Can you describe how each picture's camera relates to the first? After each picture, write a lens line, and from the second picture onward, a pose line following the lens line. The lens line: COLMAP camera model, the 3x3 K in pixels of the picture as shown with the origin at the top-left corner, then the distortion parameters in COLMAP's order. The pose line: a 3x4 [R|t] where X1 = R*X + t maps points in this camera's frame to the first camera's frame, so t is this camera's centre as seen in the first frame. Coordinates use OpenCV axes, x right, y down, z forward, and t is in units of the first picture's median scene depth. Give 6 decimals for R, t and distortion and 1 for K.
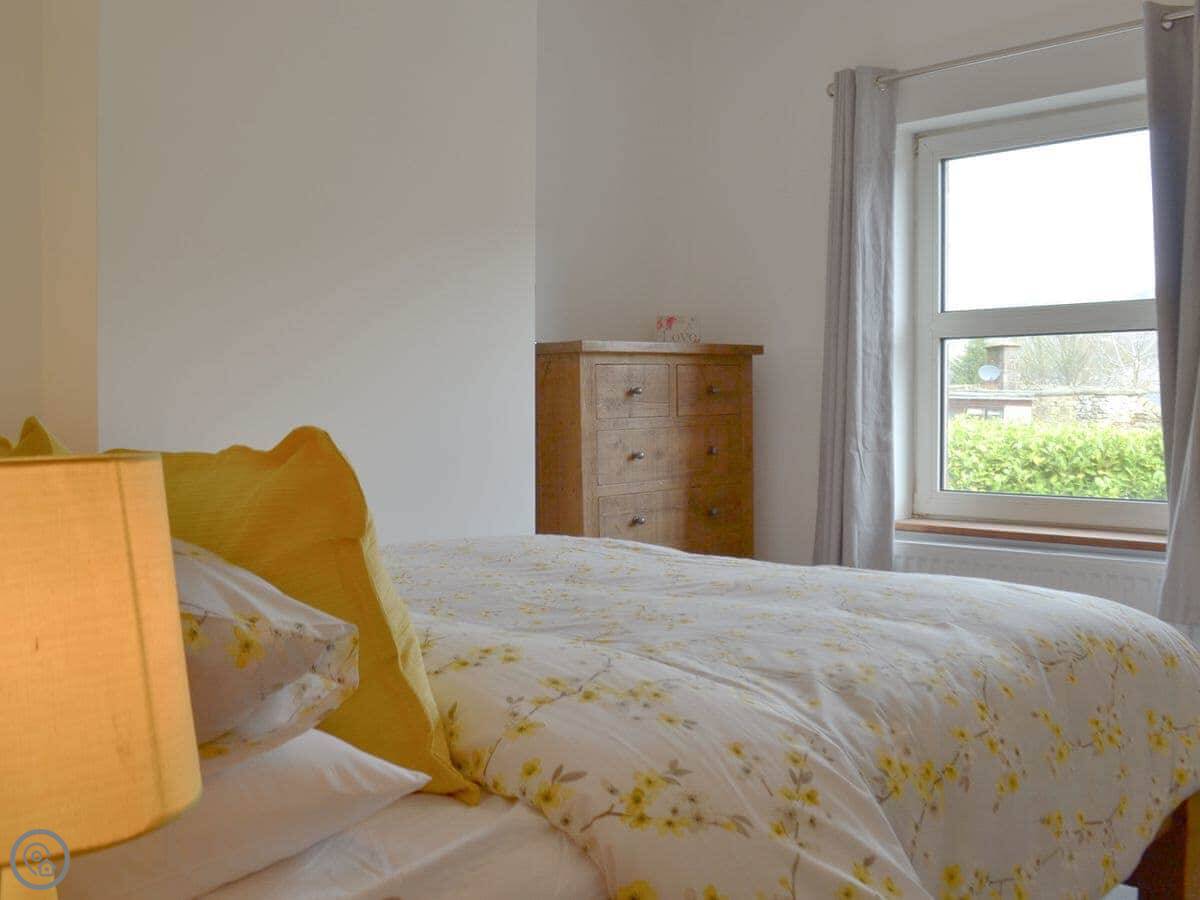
lens RADIAL K [[1169.5, 0, 600.0], [0, 1169.5, 450.0], [0, 0, 1]] dist [-0.070736, 0.040074]
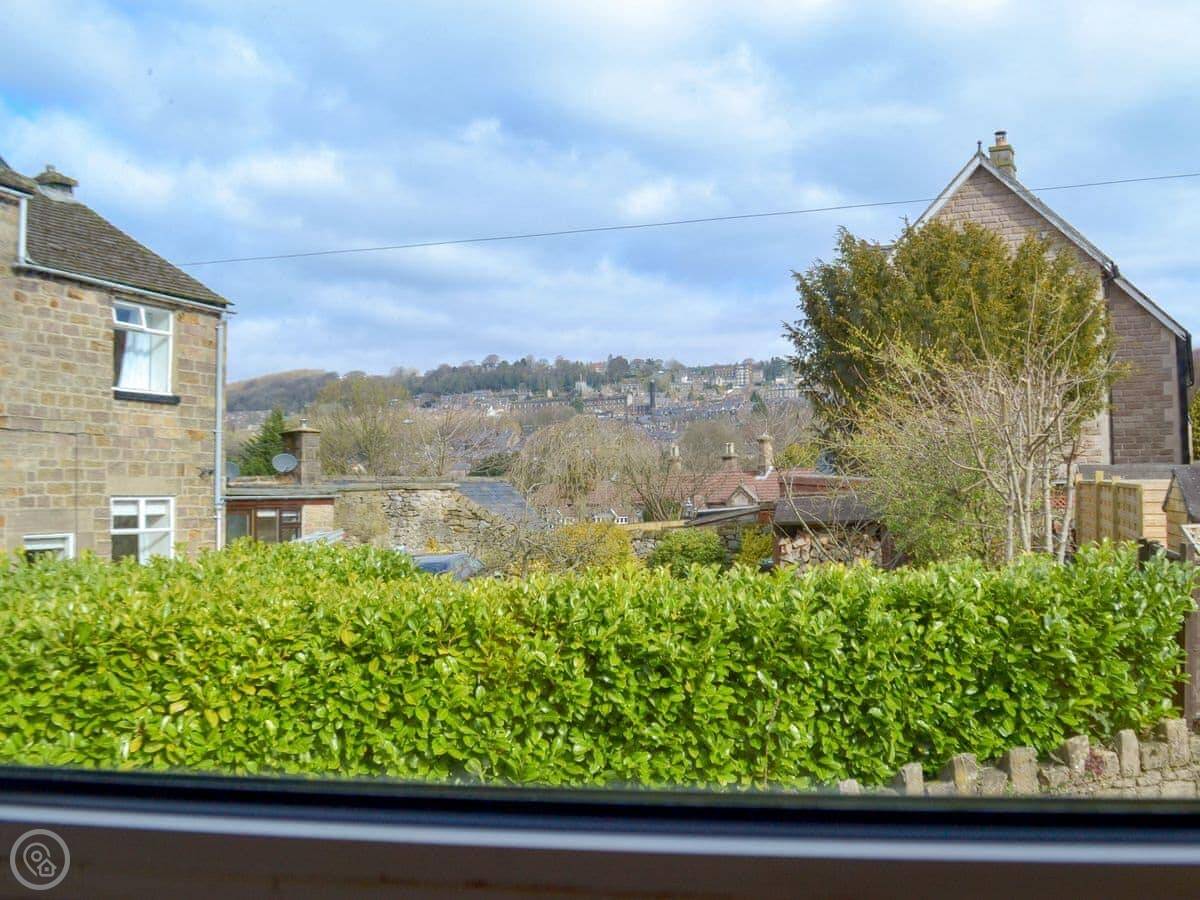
lens RADIAL K [[1169.5, 0, 600.0], [0, 1169.5, 450.0], [0, 0, 1]] dist [-0.070736, 0.040074]
pose [[0.835392, 0.001949, 0.549652, 0.140674], [0.031301, 0.998202, -0.051112, -0.056971], [-0.548763, 0.059903, 0.833829, 0.382687]]
